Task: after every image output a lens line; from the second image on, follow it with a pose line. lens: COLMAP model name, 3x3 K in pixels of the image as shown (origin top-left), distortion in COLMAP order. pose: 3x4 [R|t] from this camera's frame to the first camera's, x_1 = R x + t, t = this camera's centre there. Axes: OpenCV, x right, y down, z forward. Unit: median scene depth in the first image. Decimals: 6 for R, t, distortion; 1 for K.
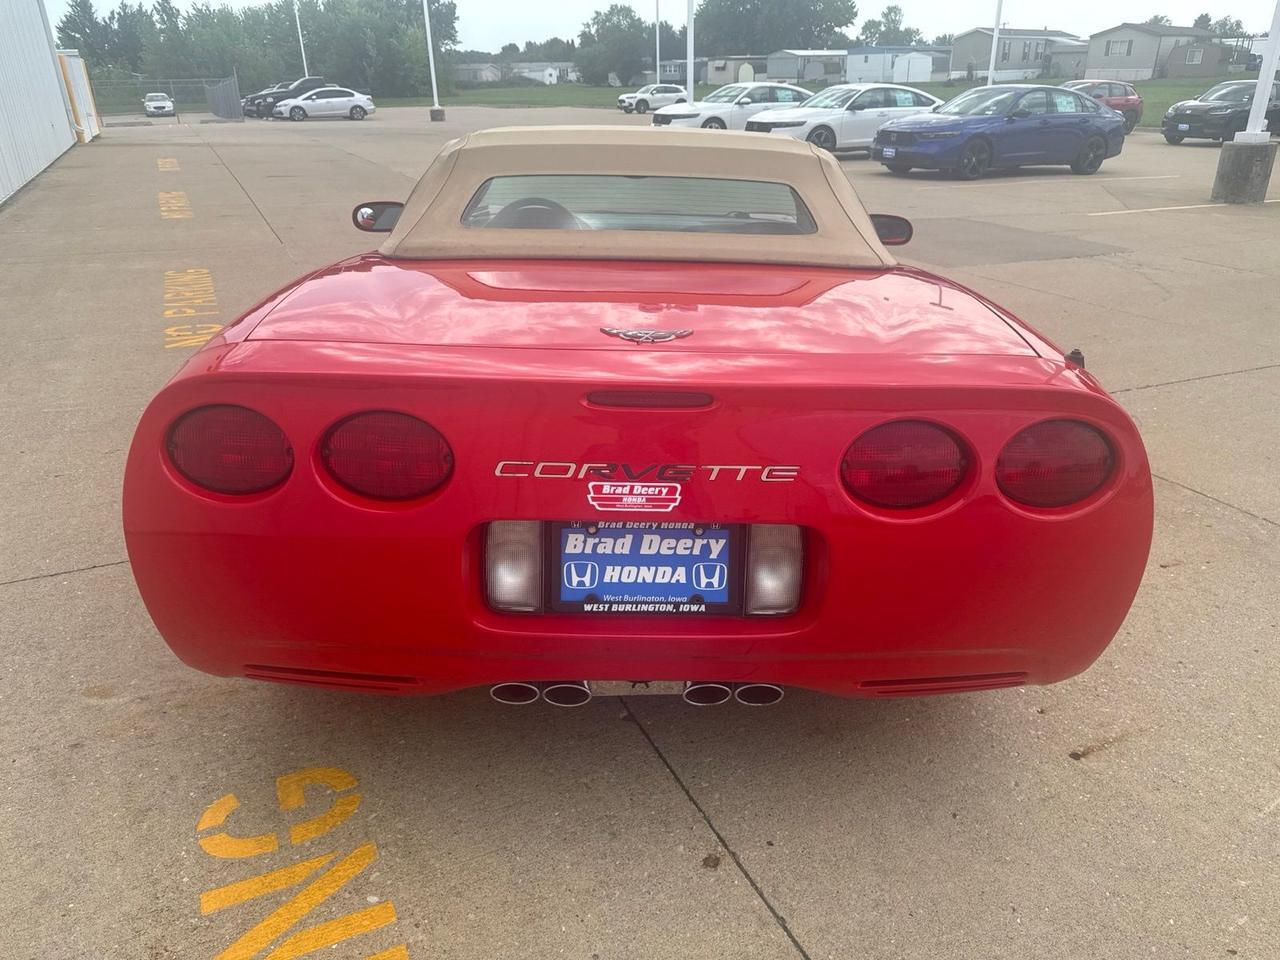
lens RADIAL K [[925.7, 0, 643.8], [0, 925.7, 478.8], [0, 0, 1]] dist [0.023067, -0.013067]
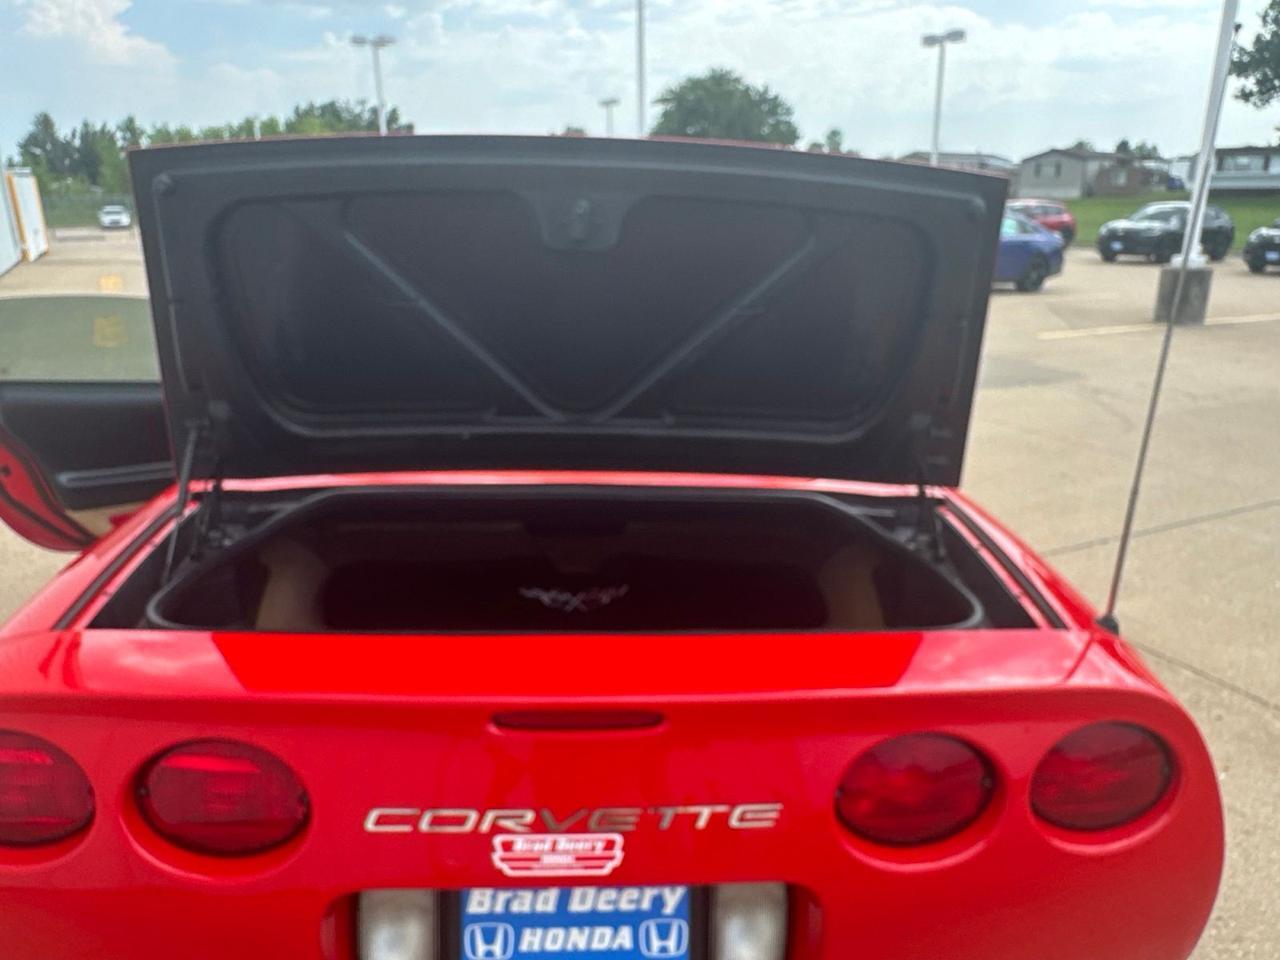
lens RADIAL K [[925.7, 0, 643.0], [0, 925.7, 473.2], [0, 0, 1]] dist [0.023067, -0.013067]
pose [[0.999017, -0.008382, 0.043531, 0.003102], [0.013222, 0.993605, -0.112131, -0.022340], [-0.042313, 0.112596, 0.992739, 0.026744]]
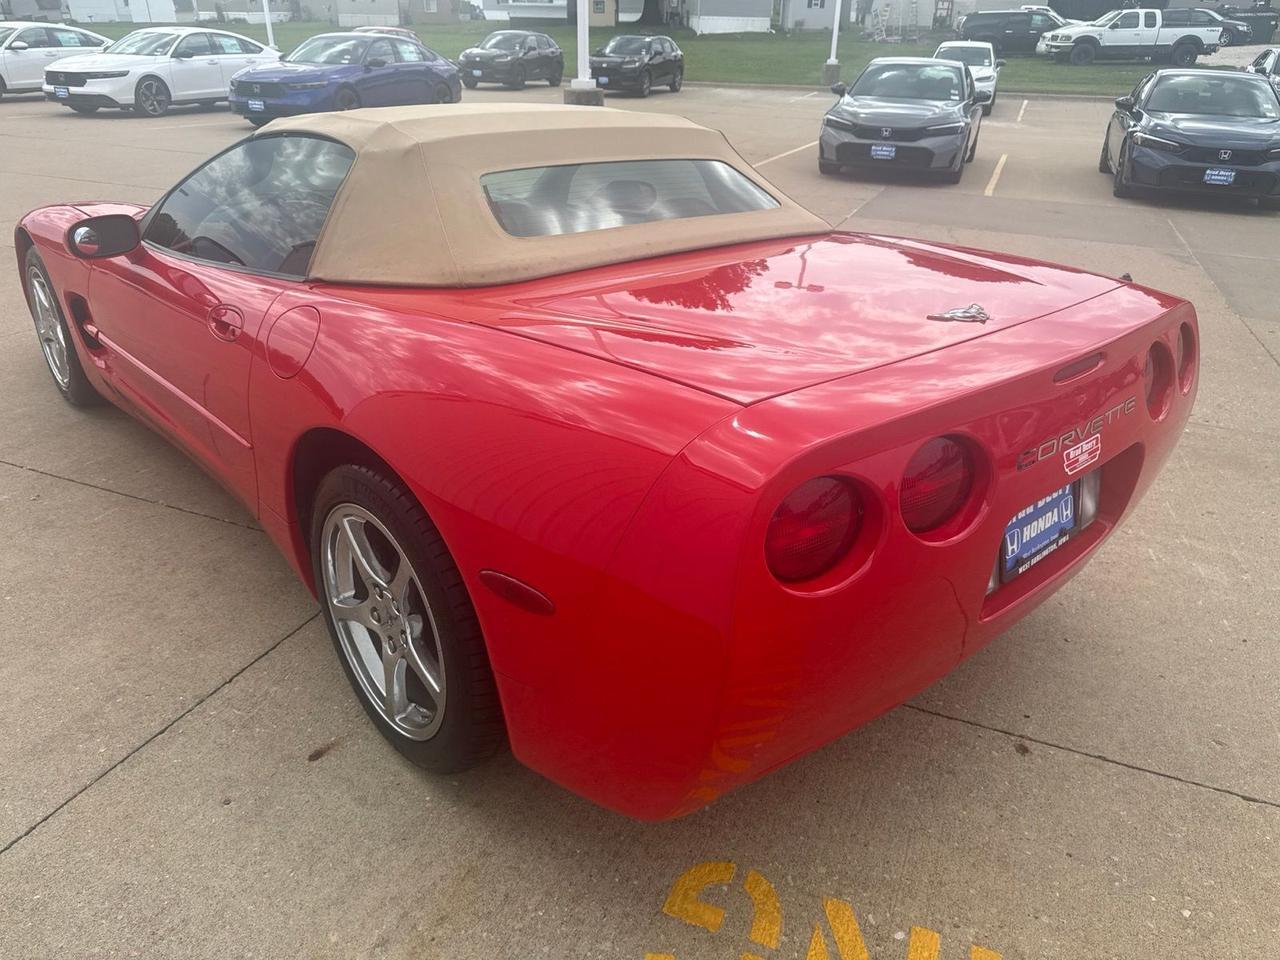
lens RADIAL K [[925.7, 0, 639.2], [0, 925.7, 486.7], [0, 0, 1]] dist [0.023067, -0.013067]
pose [[0.743861, -0.284749, 0.604639, -0.125990], [0.248332, 0.957685, 0.145501, -0.027600], [-0.620485, 0.041919, 0.783097, 0.051246]]
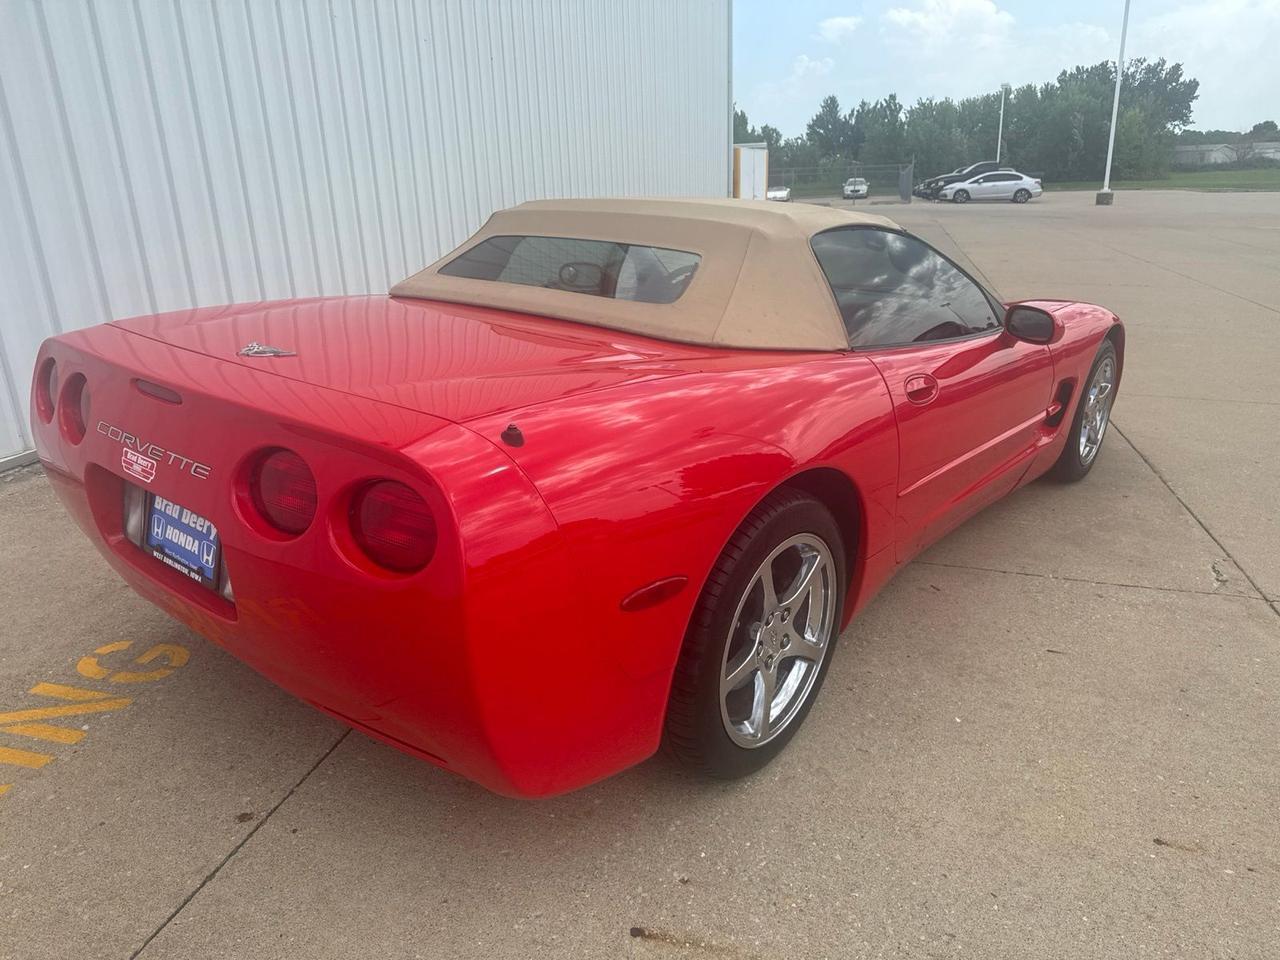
lens RADIAL K [[925.7, 0, 645.7], [0, 925.7, 487.9], [0, 0, 1]] dist [0.023067, -0.013067]
pose [[0.754154, 0.208962, -0.622564, 0.148869], [-0.252962, 0.967304, 0.018242, -0.017060], [0.606021, 0.143728, 0.782356, 0.049064]]
